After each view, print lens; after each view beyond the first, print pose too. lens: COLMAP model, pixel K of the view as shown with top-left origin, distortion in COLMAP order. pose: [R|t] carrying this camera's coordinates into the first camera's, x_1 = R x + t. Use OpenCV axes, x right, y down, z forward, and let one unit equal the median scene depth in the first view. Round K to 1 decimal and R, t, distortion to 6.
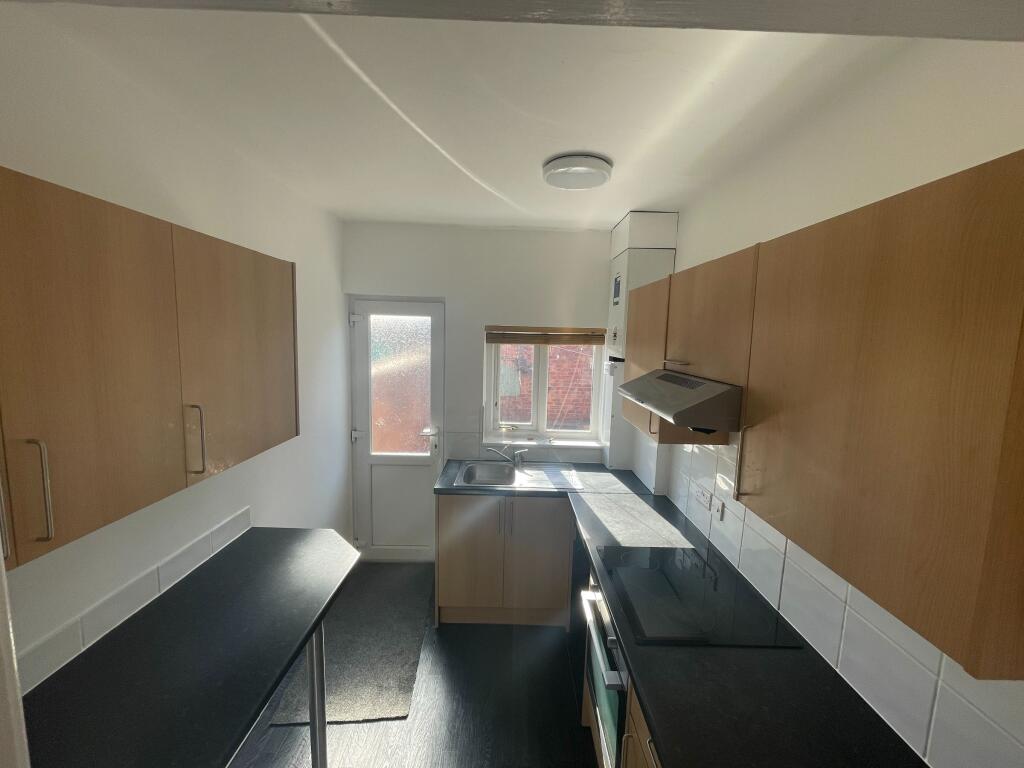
lens RADIAL K [[415.3, 0, 512.0], [0, 415.3, 384.0], [0, 0, 1]] dist [-0.006057, 0.000585]
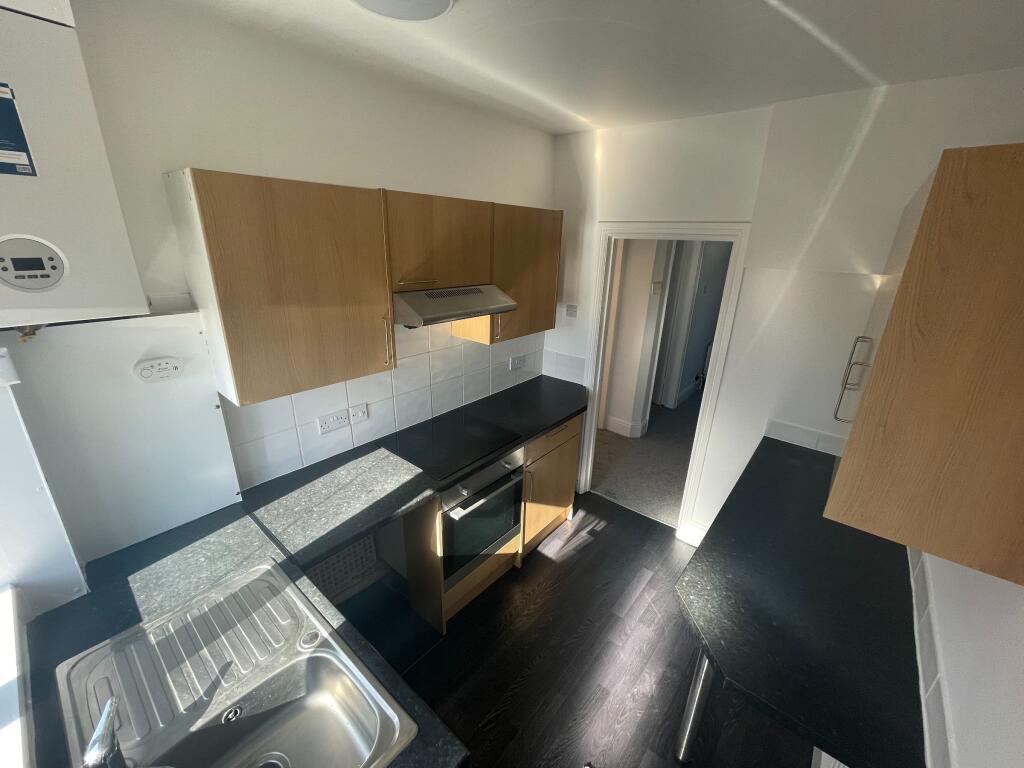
lens RADIAL K [[415.3, 0, 512.0], [0, 415.3, 384.0], [0, 0, 1]] dist [-0.006057, 0.000585]
pose [[-0.765987, -0.263397, 0.586418, -0.341056], [0.032262, 0.895307, 0.444279, -0.190674], [-0.642046, 0.359231, -0.677296, 1.096105]]
